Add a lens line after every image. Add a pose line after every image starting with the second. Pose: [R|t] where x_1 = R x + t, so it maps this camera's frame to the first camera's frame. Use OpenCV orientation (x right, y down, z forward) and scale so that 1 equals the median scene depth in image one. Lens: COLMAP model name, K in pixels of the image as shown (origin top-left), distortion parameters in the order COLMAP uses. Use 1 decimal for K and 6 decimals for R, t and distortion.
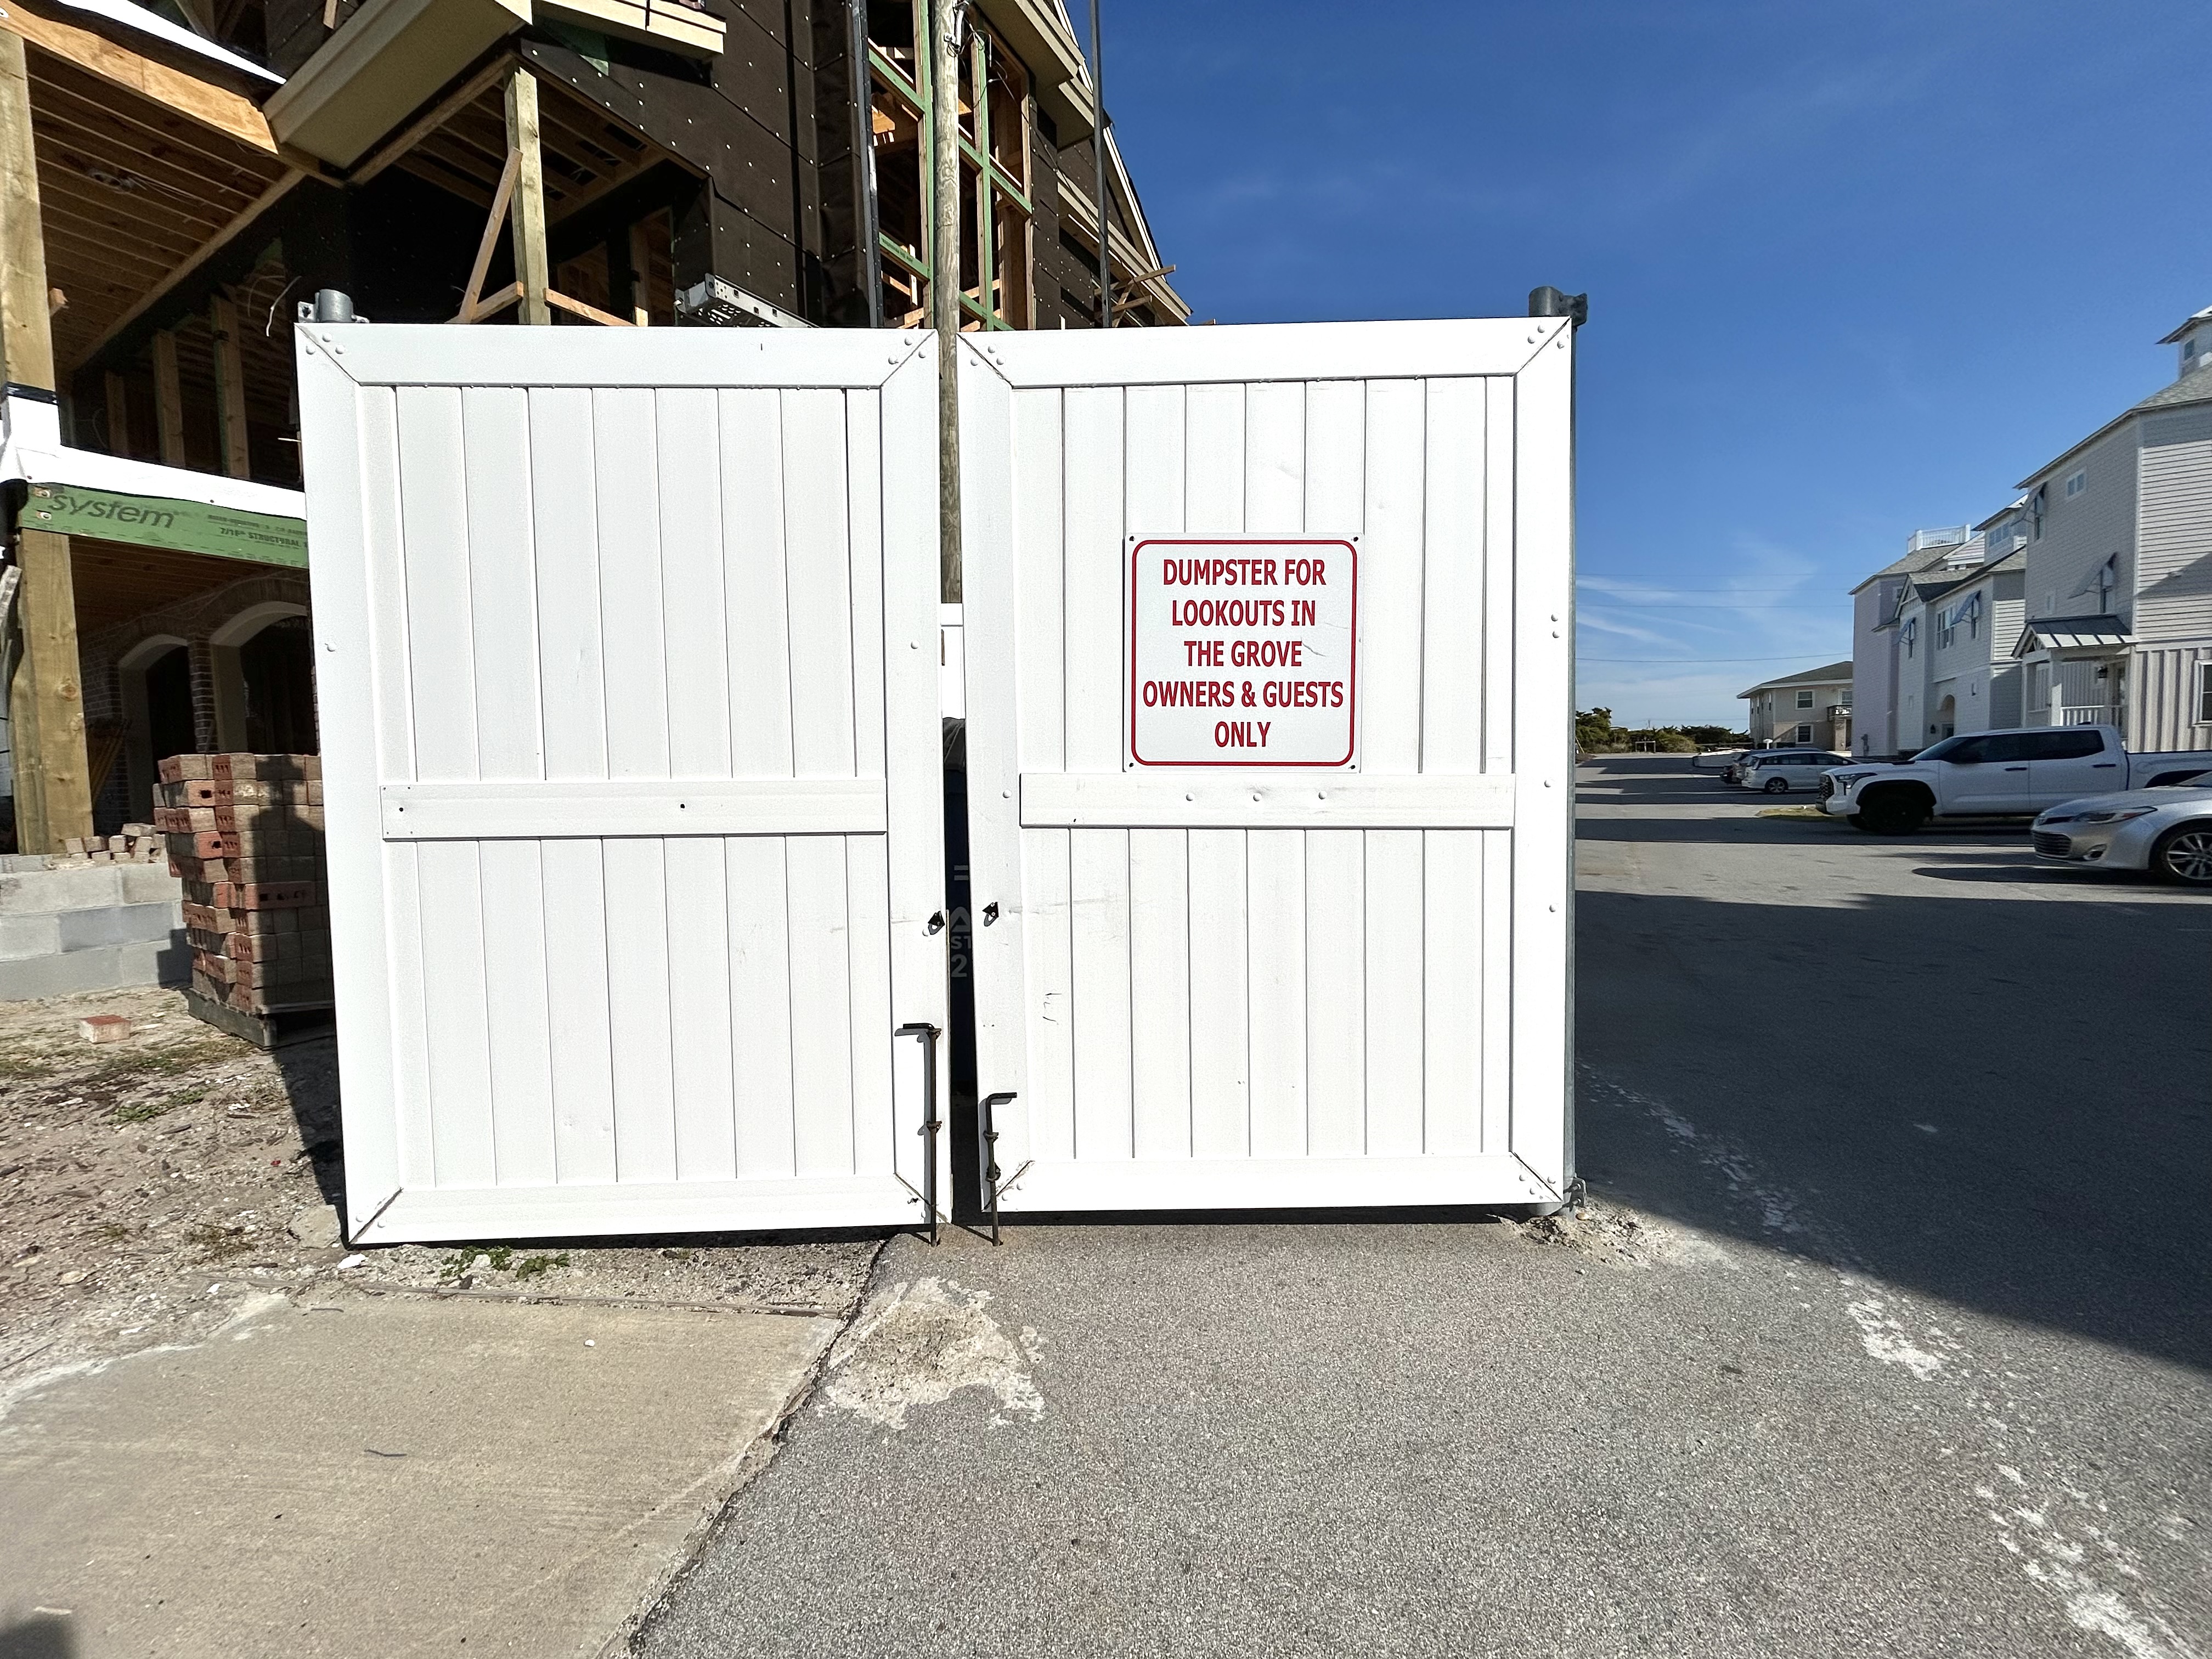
lens RADIAL K [[895.2, 0, 1096.8], [0, 895.2, 823.7], [0, 0, 1]] dist [0.001269, 0.000454]
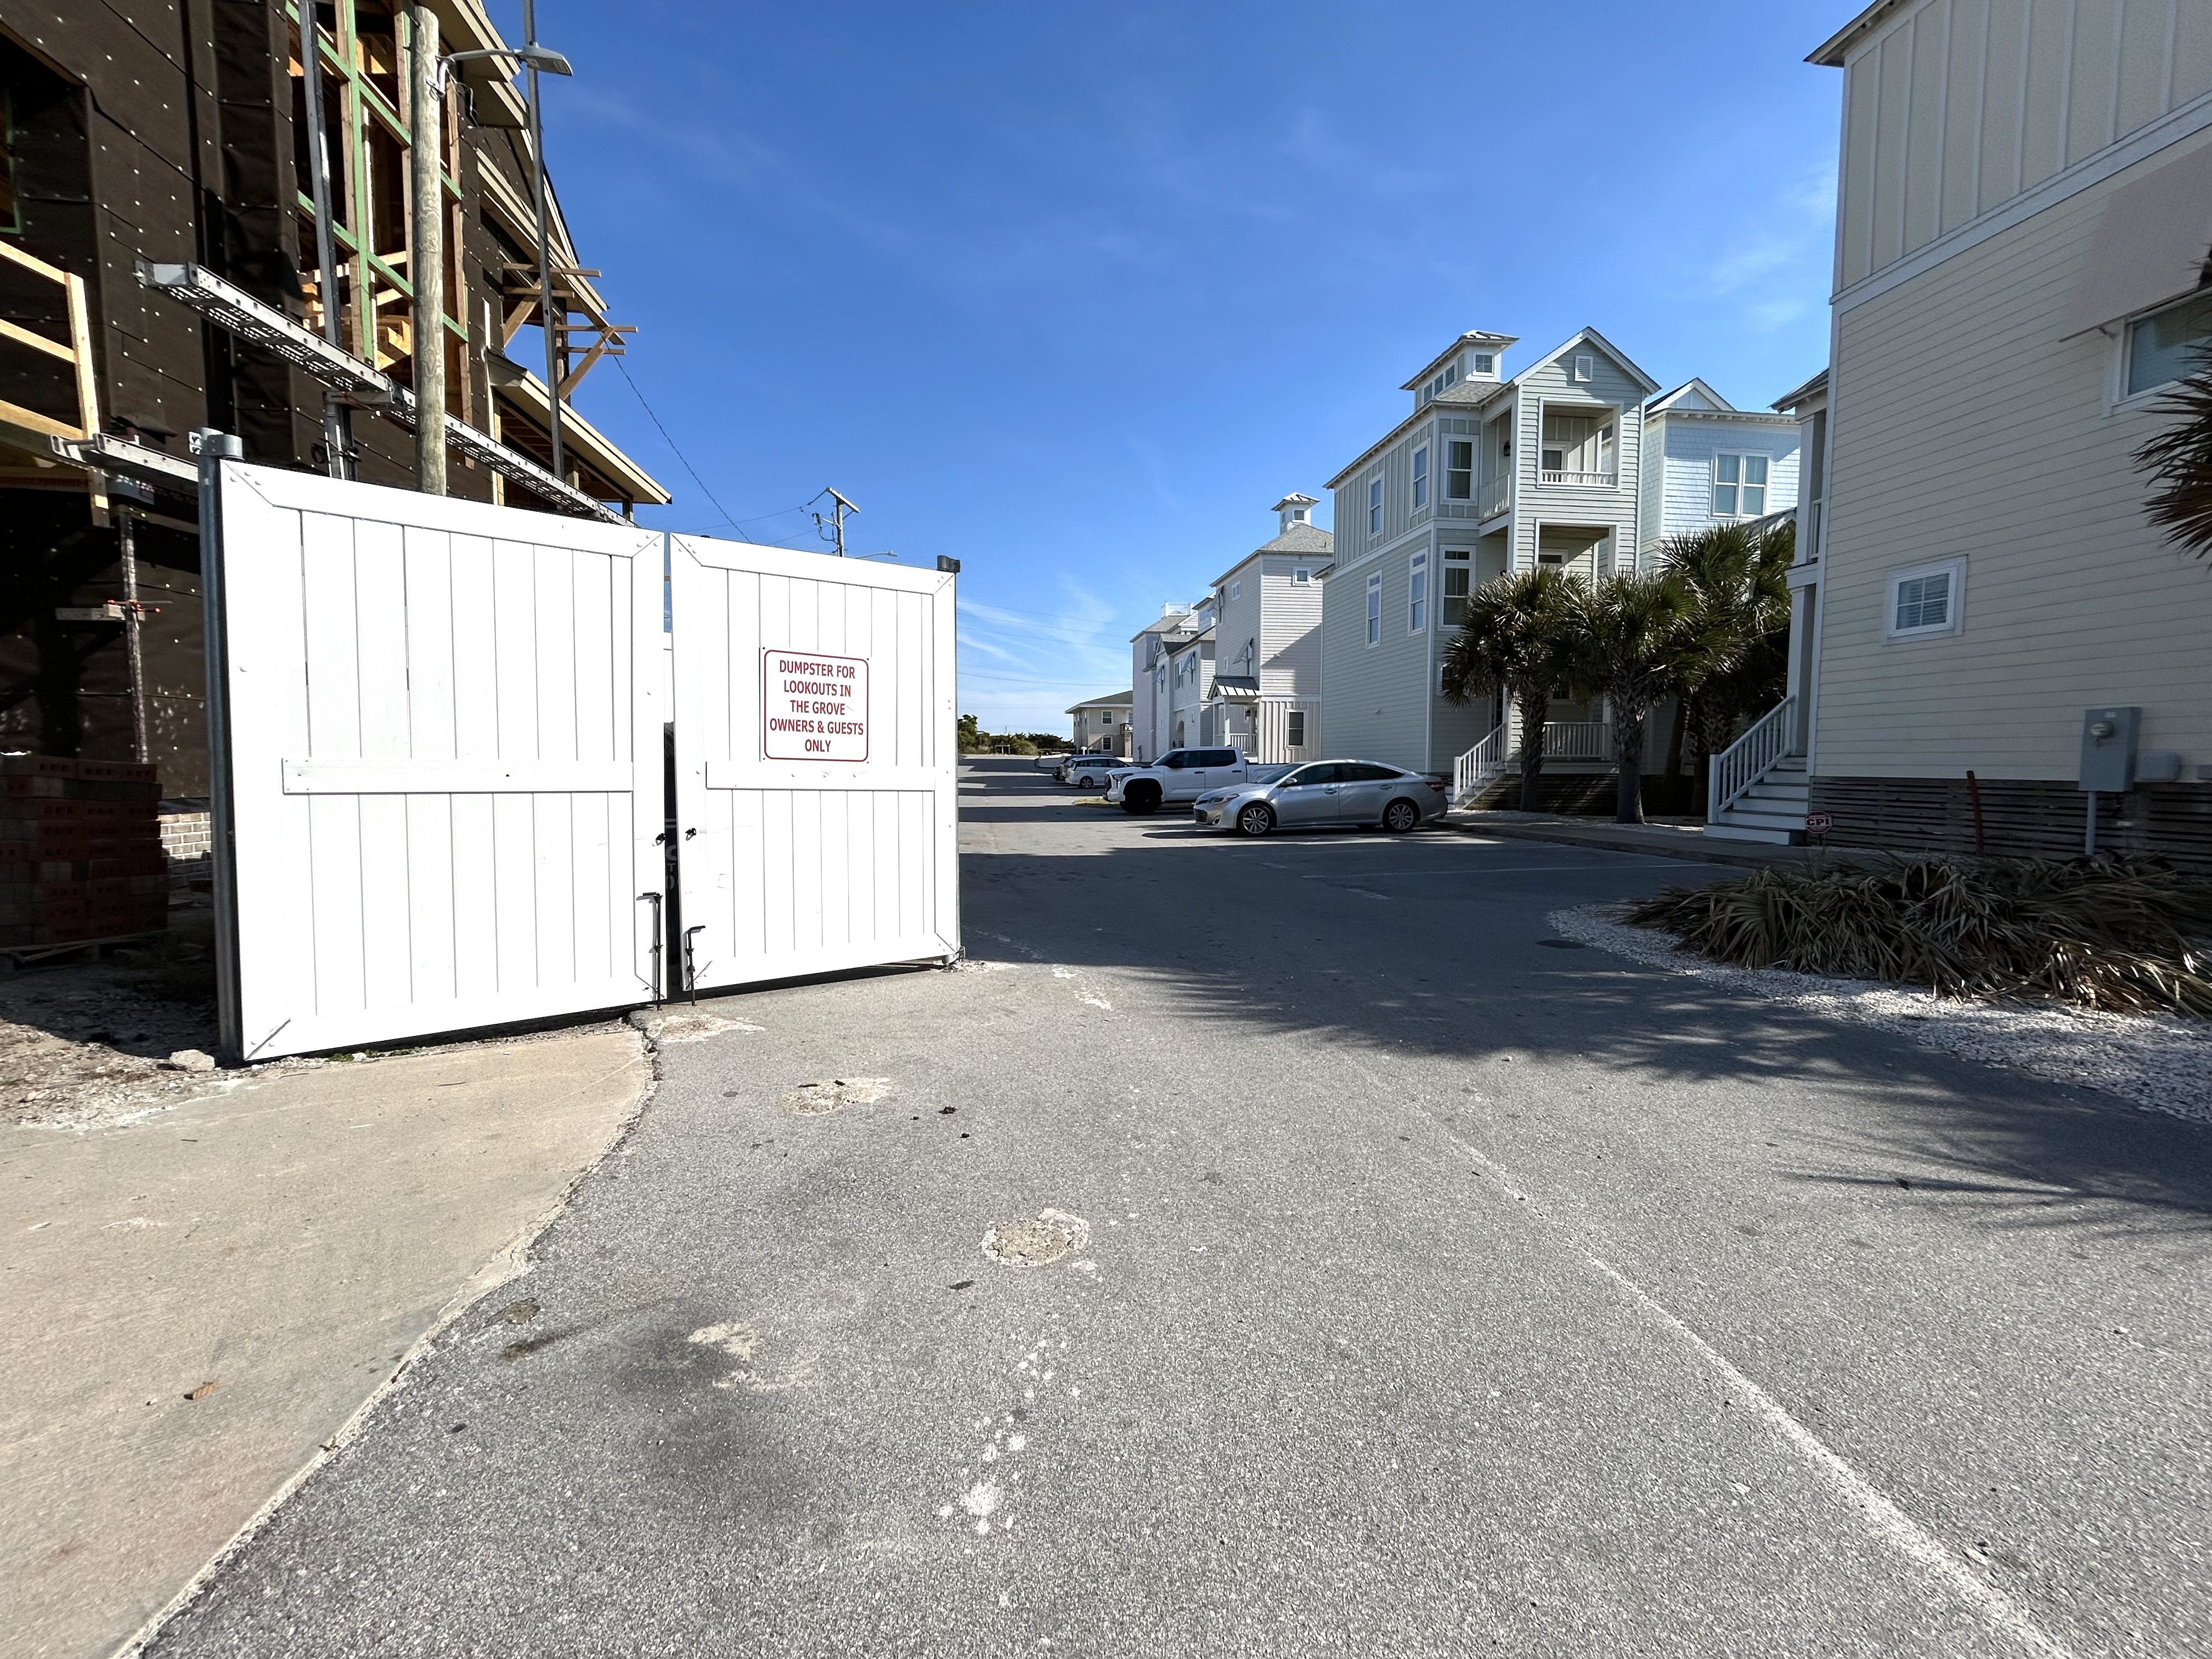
lens RADIAL K [[895.2, 0, 1098.3], [0, 895.2, 820.7], [0, 0, 1]] dist [0.001269, 0.000454]
pose [[0.793675, -0.014958, 0.608158, -0.164711], [0.012785, 0.999887, 0.007907, 0.018901], [-0.608208, 0.001500, 0.793777, -0.296573]]
